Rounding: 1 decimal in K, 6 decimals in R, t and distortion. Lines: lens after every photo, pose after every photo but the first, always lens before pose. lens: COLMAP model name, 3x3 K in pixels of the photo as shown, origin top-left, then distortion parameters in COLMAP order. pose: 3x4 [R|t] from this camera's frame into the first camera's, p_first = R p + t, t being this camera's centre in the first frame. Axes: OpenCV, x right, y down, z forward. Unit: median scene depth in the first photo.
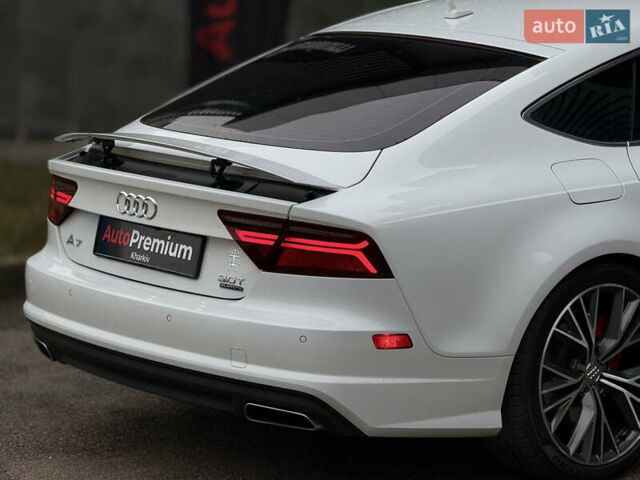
lens RADIAL K [[2254.5, 0, 320.0], [0, 2254.5, 240.0], [0, 0, 1]] dist [0.286611, -1.635456]
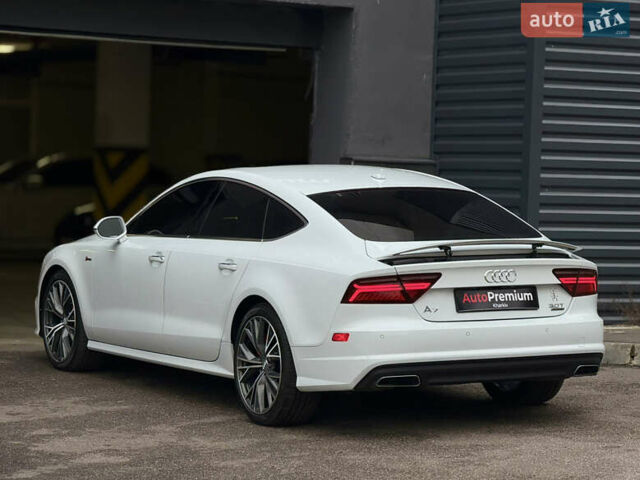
lens RADIAL K [[2254.5, 0, 320.0], [0, 2254.5, 240.0], [0, 0, 1]] dist [0.286611, -1.635456]
pose [[0.213401, -0.055075, 0.975411, -1.895093], [0.163092, 0.986408, 0.020015, -0.104952], [-0.963256, 0.154810, 0.219482, 0.747411]]
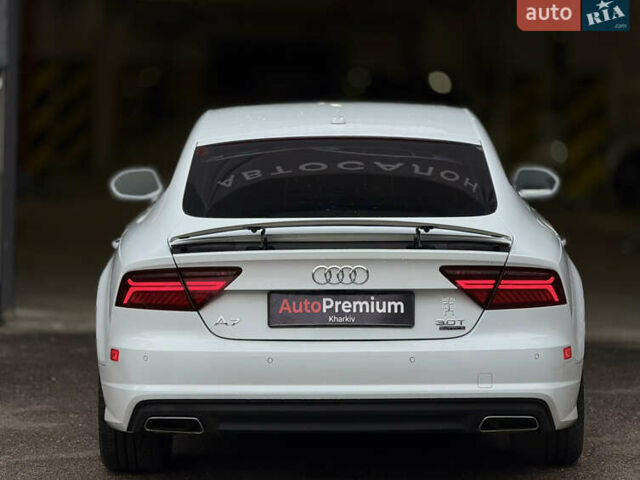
lens RADIAL K [[2254.5, 0, 320.0], [0, 2254.5, 240.0], [0, 0, 1]] dist [0.286611, -1.635456]
pose [[0.662810, -0.068405, 0.745657, -0.984986], [0.134230, 0.990542, -0.028446, -0.001340], [-0.736658, 0.118944, 0.665723, 0.217321]]
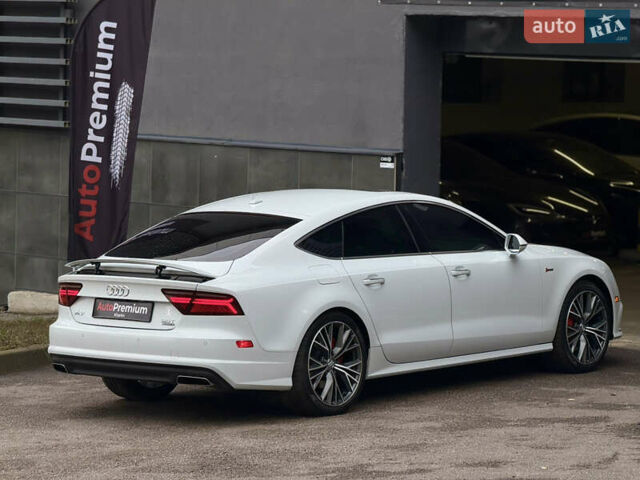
lens RADIAL K [[2254.5, 0, 320.0], [0, 2254.5, 240.0], [0, 0, 1]] dist [0.286611, -1.635456]
pose [[0.986323, -0.021261, 0.163448, -0.243503], [0.038862, 0.993685, -0.105258, 0.171383], [-0.160178, 0.110170, 0.980921, -1.143107]]
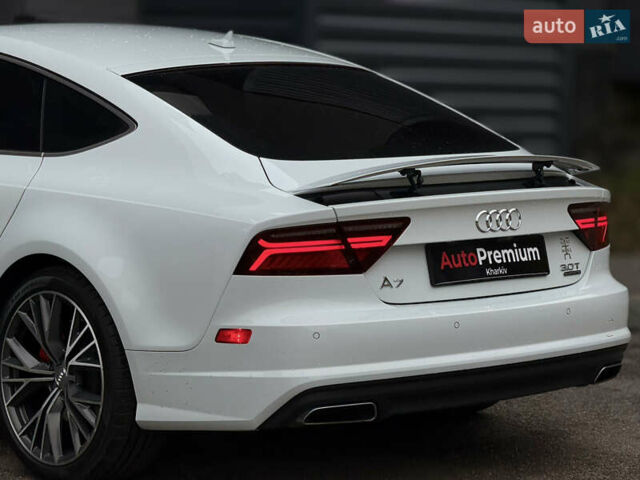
lens RADIAL K [[2254.5, 0, 320.0], [0, 2254.5, 240.0], [0, 0, 1]] dist [0.286611, -1.635456]
pose [[-0.033055, -0.111733, 0.993188, -1.117767], [0.151726, 0.981653, 0.115485, -0.139929], [-0.987870, 0.154510, -0.015496, 1.111580]]
